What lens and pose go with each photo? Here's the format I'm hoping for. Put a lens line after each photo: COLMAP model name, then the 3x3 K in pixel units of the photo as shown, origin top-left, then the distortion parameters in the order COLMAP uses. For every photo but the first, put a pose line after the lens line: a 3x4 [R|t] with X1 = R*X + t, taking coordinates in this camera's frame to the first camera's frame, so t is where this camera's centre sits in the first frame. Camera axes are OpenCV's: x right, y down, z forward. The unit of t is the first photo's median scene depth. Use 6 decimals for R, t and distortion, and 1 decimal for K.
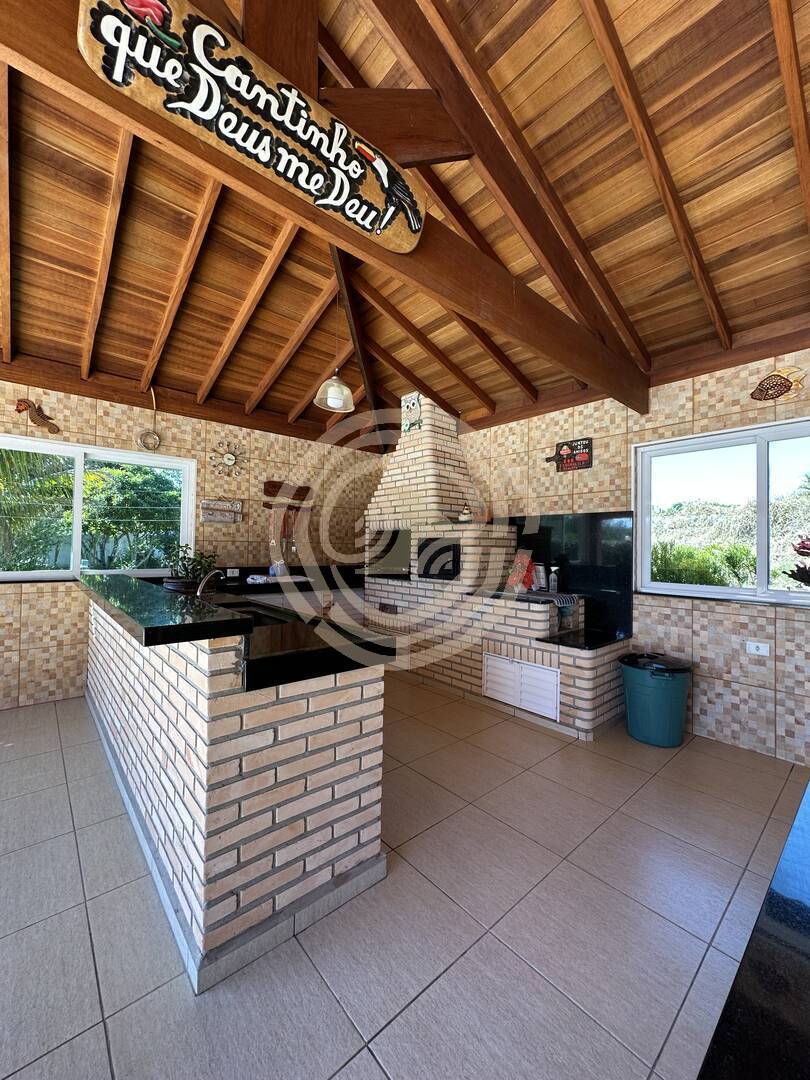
lens RADIAL K [[426.1, 0, 401.9], [0, 426.1, 542.3], [0, 0, 1]] dist [0.000697, -0.001470]
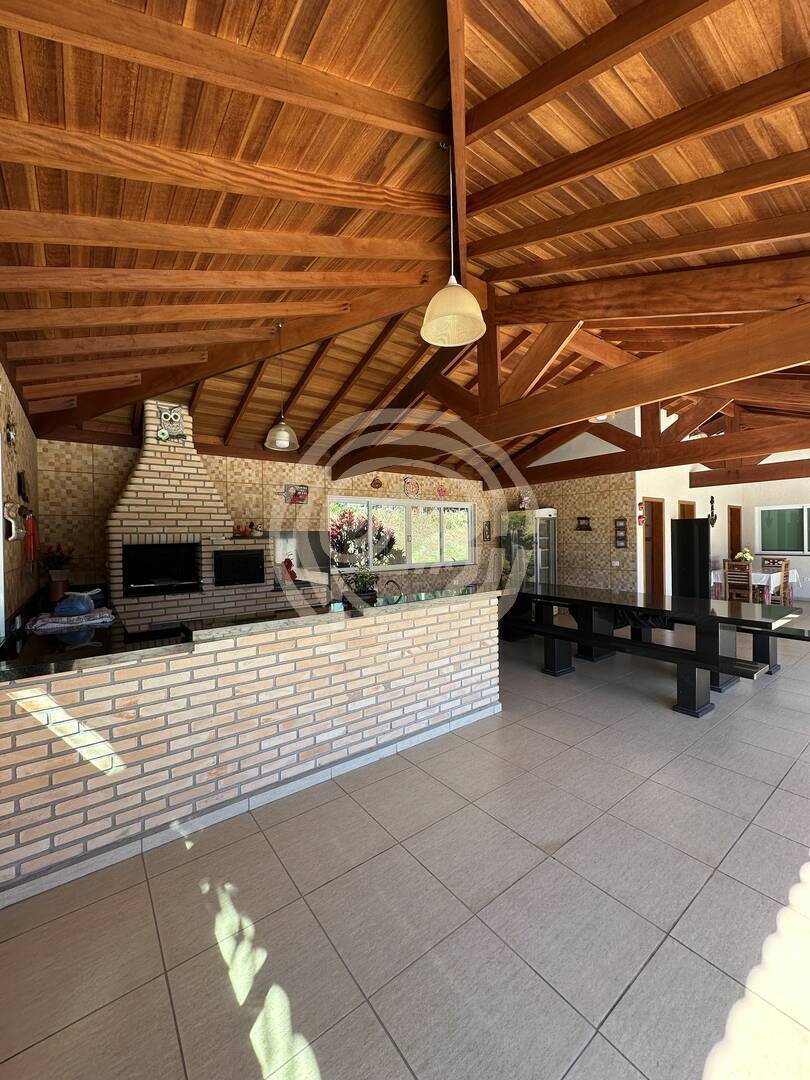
lens RADIAL K [[426.1, 0, 404.9], [0, 426.1, 539.4], [0, 0, 1]] dist [0.000697, -0.001470]
pose [[0.077801, -0.019638, 0.996775, -1.132942], [0.005832, 0.999798, 0.019242, -0.064399], [-0.996952, 0.004316, 0.077900, 0.470343]]
